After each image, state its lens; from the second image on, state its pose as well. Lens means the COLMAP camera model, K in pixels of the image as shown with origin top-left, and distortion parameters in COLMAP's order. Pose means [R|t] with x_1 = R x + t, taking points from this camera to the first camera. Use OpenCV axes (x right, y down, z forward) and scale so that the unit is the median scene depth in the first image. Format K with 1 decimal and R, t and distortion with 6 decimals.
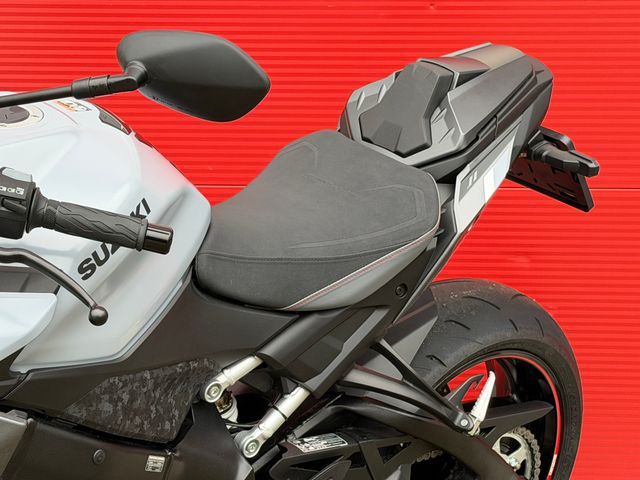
lens RADIAL K [[1583.1, 0, 318.1], [0, 1583.1, 242.2], [0, 0, 1]] dist [0.155342, 0.000000]
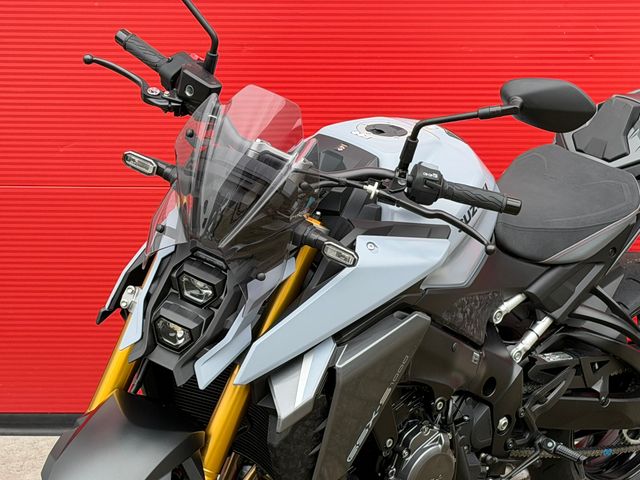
lens RADIAL K [[1583.1, 0, 320.3], [0, 1583.1, 240.0], [0, 0, 1]] dist [0.155342, 0.000000]
pose [[0.999618, -0.001060, 0.027623, -0.264541], [0.001735, 0.999700, -0.024413, 0.056049], [-0.027589, 0.024451, 0.999320, -0.478175]]
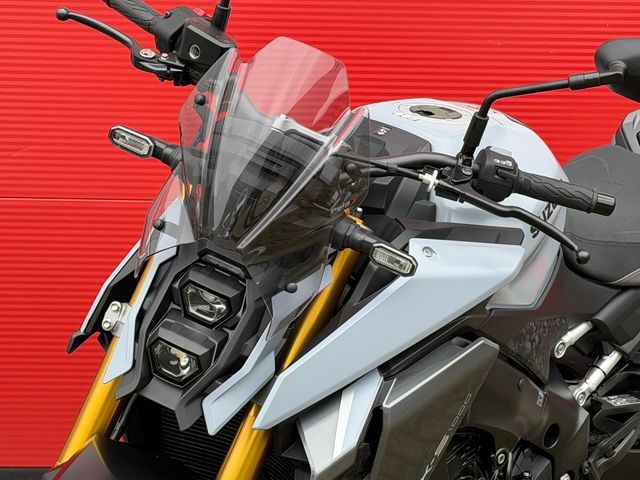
lens RADIAL K [[1583.1, 0, 330.3], [0, 1583.1, 246.2], [0, 0, 1]] dist [0.155342, 0.000000]
pose [[0.997115, 0.009513, 0.075310, -0.322152], [-0.005297, 0.998417, -0.055991, 0.081293], [-0.075724, 0.055431, 0.995587, -0.201207]]
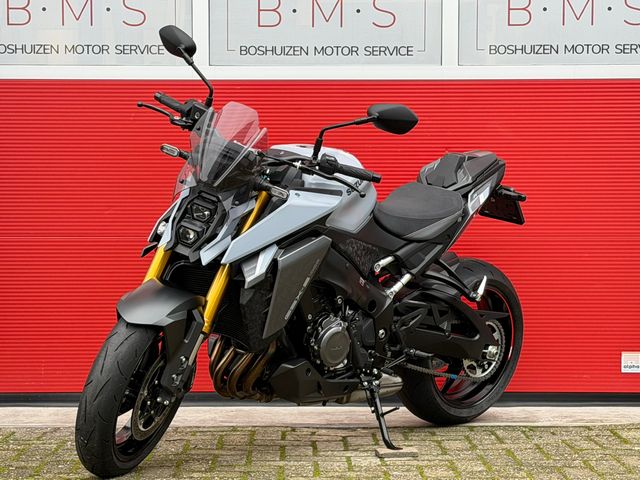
lens RADIAL K [[1583.1, 0, 321.1], [0, 1583.1, 233.9], [0, 0, 1]] dist [0.155342, 0.000000]
pose [[0.998985, 0.000645, 0.045041, -0.258046], [0.009241, 0.975698, -0.218926, 0.569251], [-0.044087, 0.219120, 0.974701, -1.403781]]
